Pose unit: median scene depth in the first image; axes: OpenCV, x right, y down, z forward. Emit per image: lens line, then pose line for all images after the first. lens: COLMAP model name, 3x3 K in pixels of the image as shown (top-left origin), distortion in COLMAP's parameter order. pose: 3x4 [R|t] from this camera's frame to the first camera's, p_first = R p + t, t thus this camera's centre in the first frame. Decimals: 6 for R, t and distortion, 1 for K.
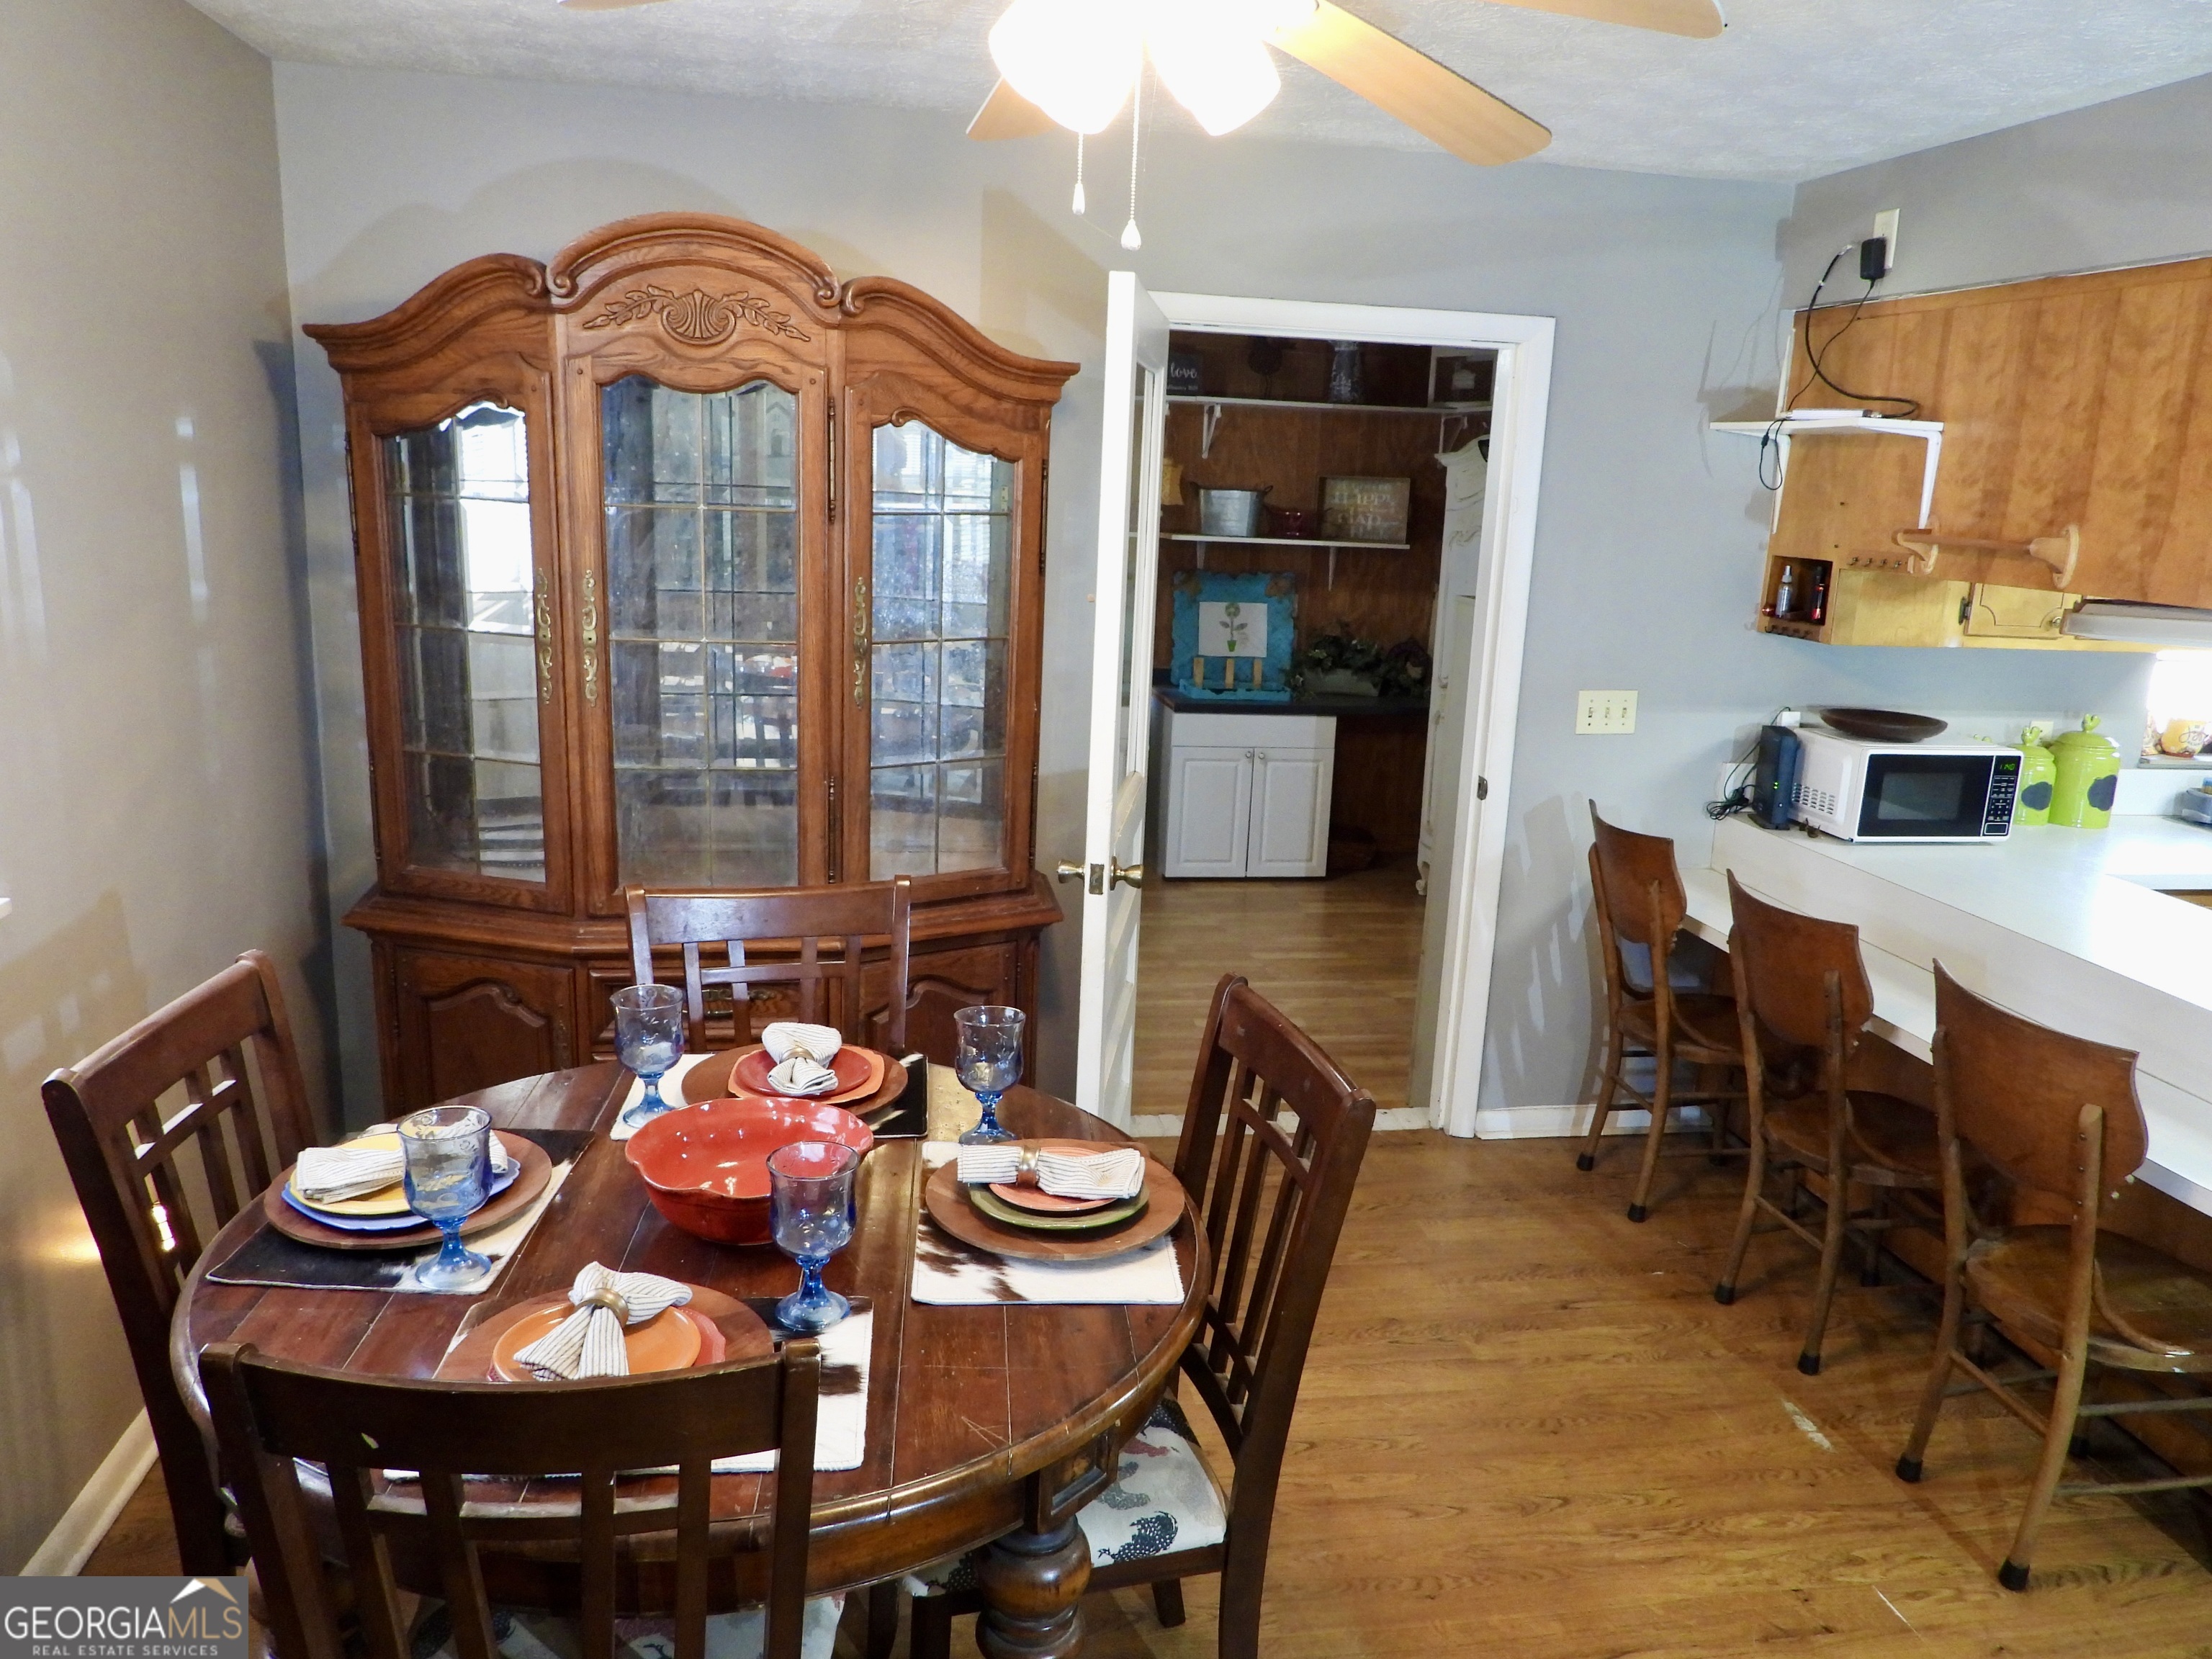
lens RADIAL K [[1585.4, 0, 1106.6], [0, 1585.4, 831.6], [0, 0, 1]] dist [-0.019653, 0.010150]
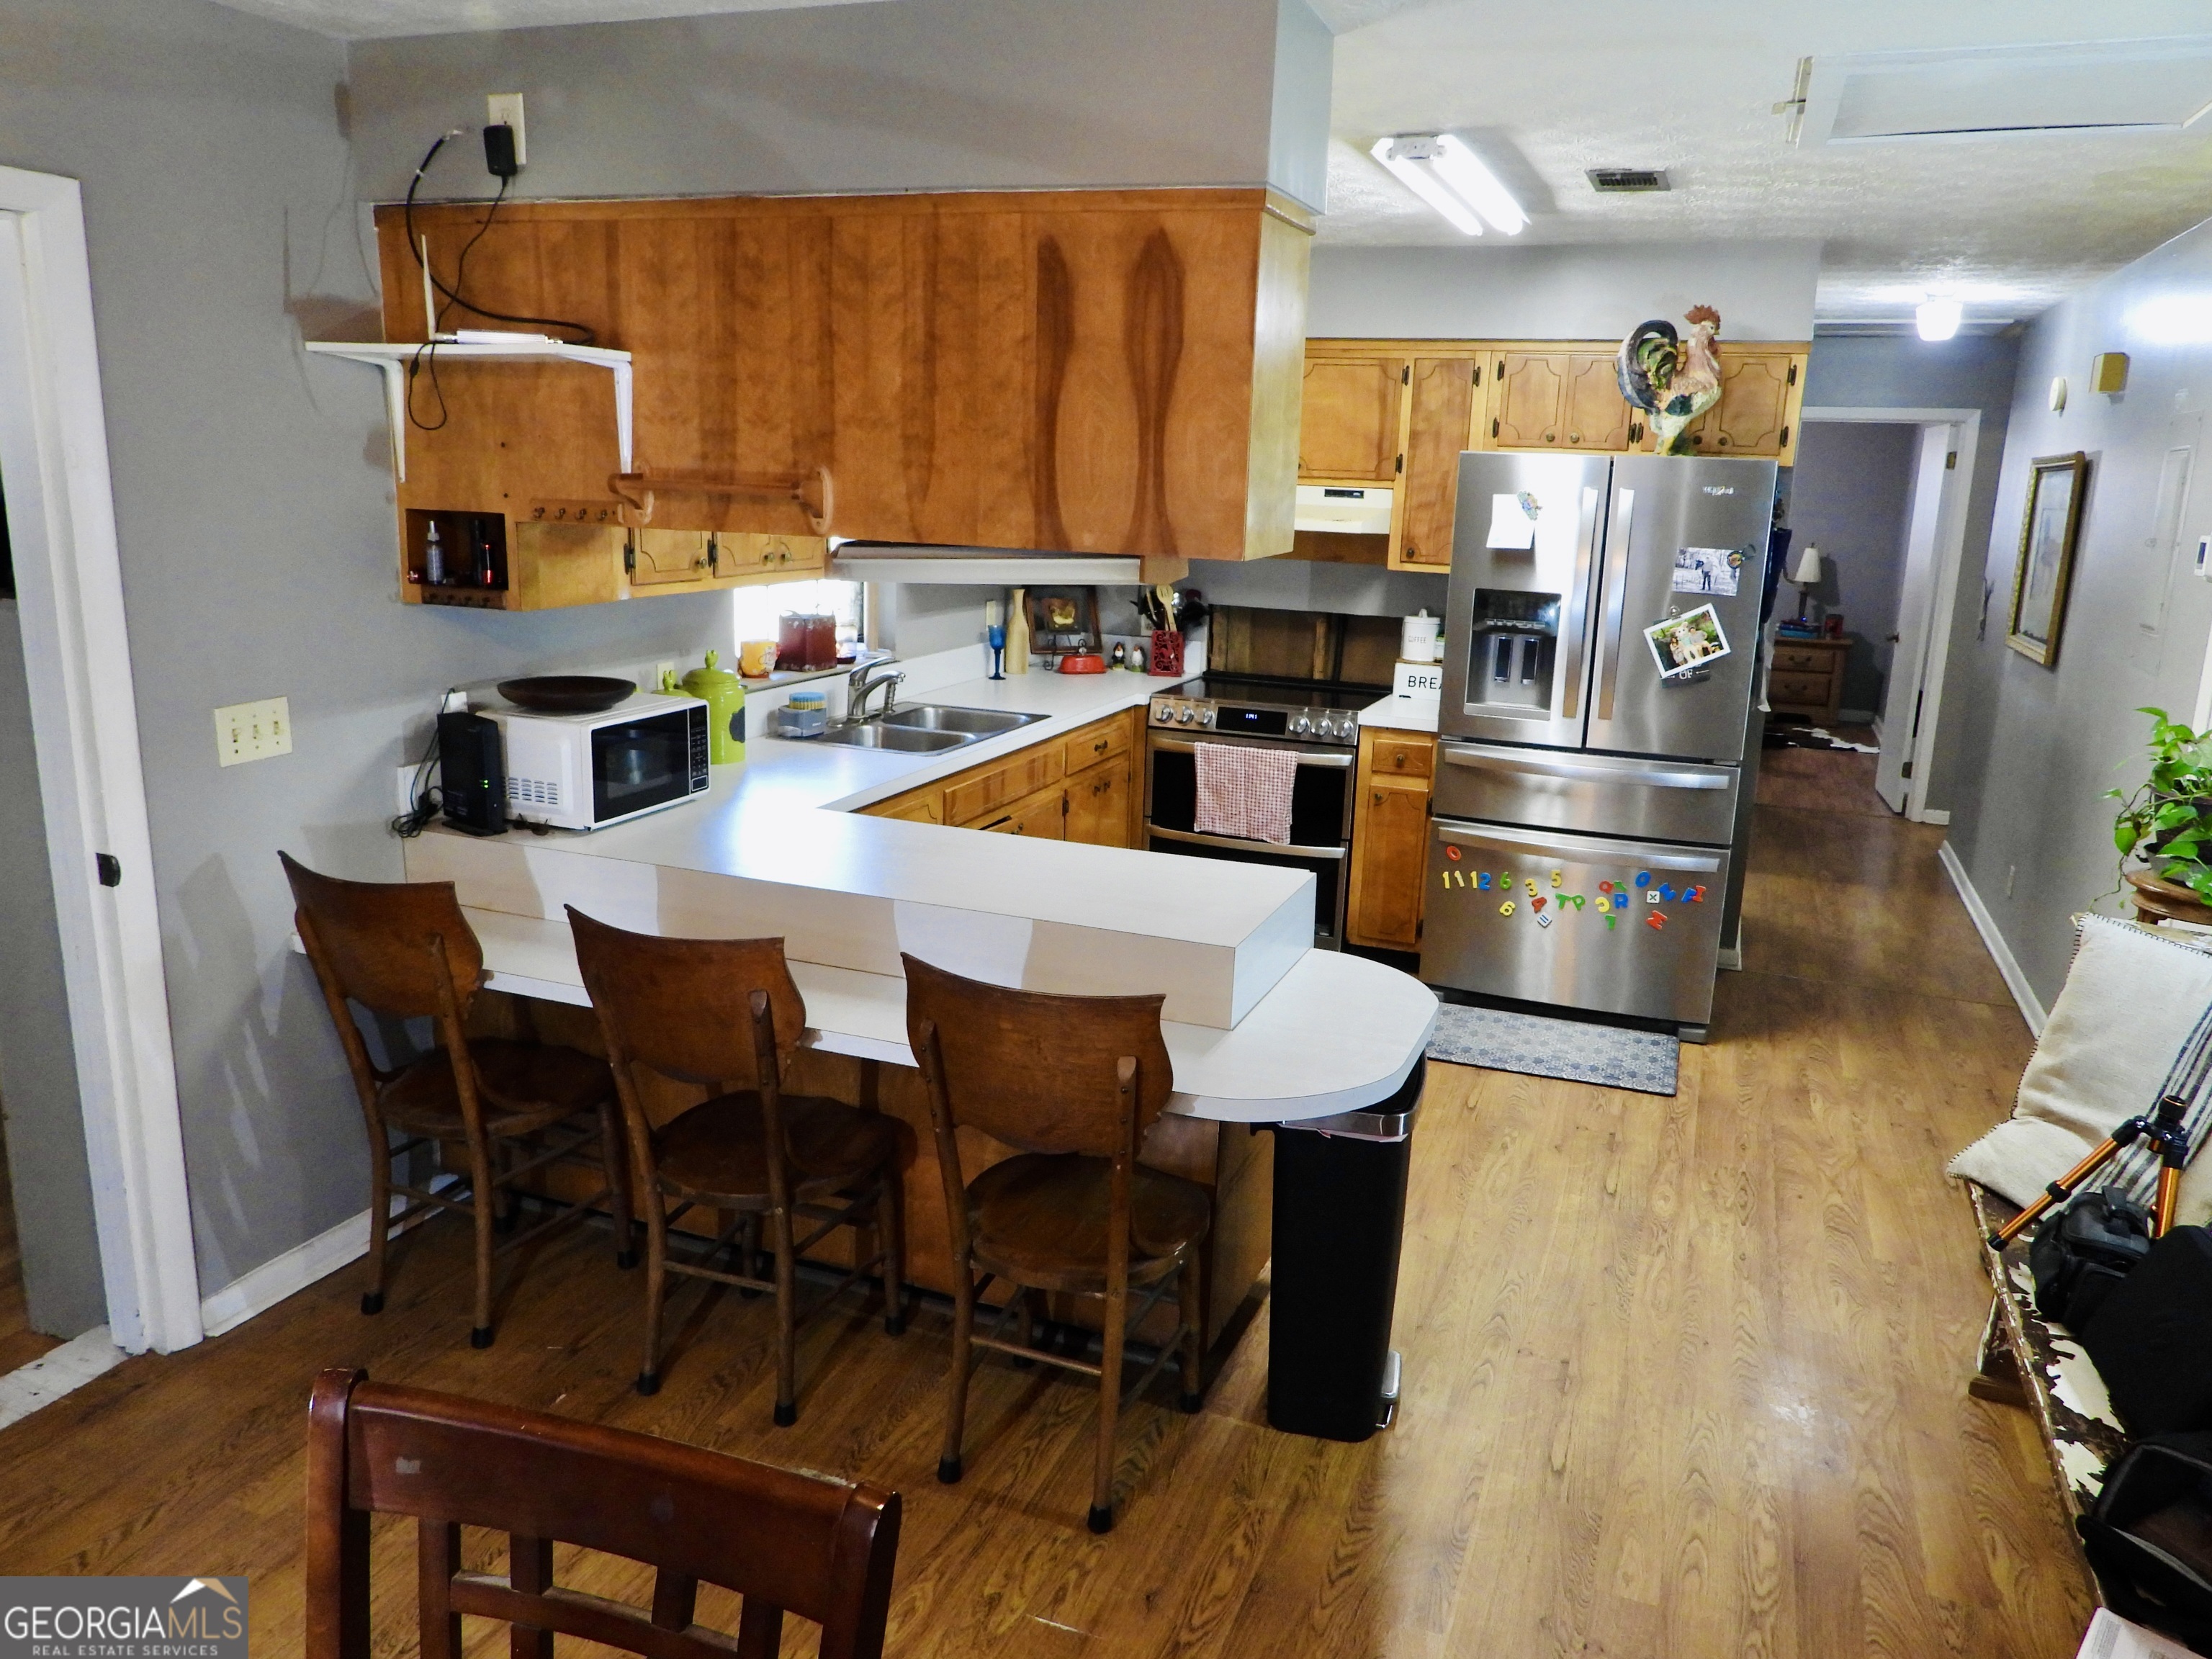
lens RADIAL K [[1585.4, 0, 1108.0], [0, 1585.4, 828.6], [0, 0, 1]] dist [-0.019653, 0.010150]
pose [[0.513773, -0.218653, 0.829595, -0.124007], [0.180200, 0.972909, 0.144827, -0.078026], [-0.838788, 0.075085, 0.539256, 0.311597]]
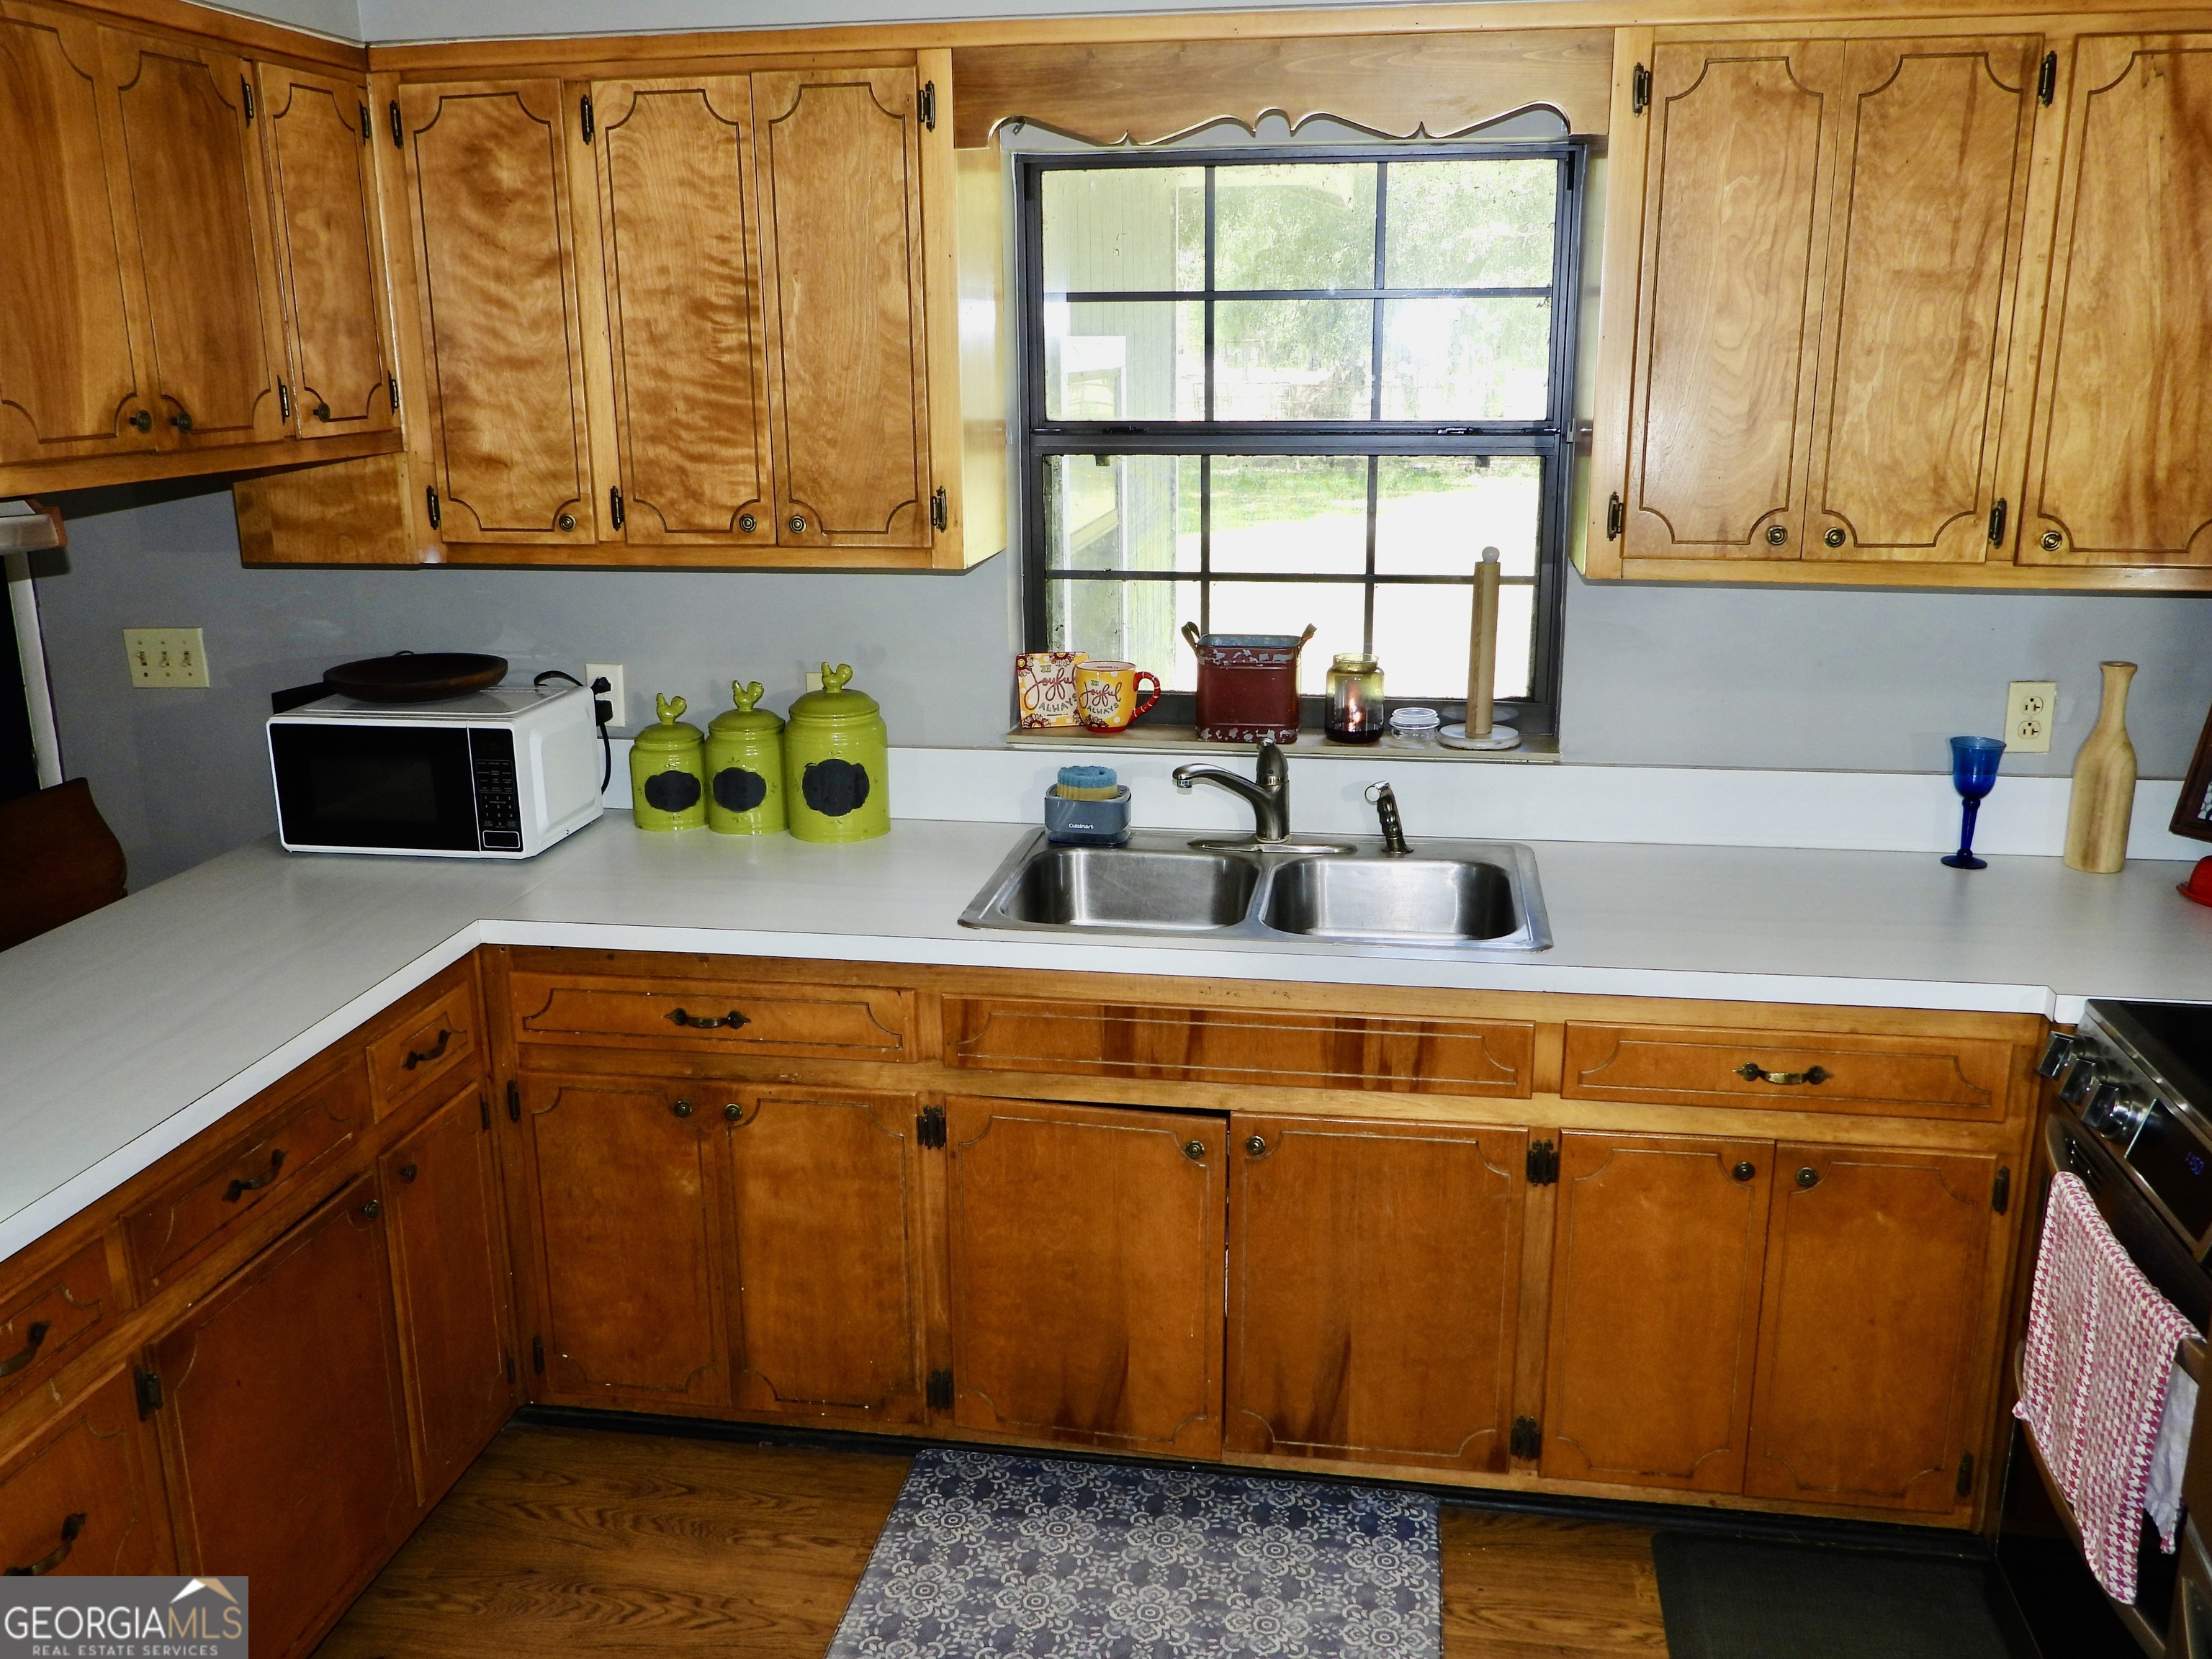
lens RADIAL K [[1833.4, 0, 1102.5], [0, 1833.4, 827.3], [0, 0, 1]] dist [-0.010712, -0.001984]
pose [[0.945290, 0.035885, -0.324253, 1.180422], [-0.024575, 0.998940, 0.038910, -0.048269], [0.325305, -0.028812, 0.945170, 0.405072]]
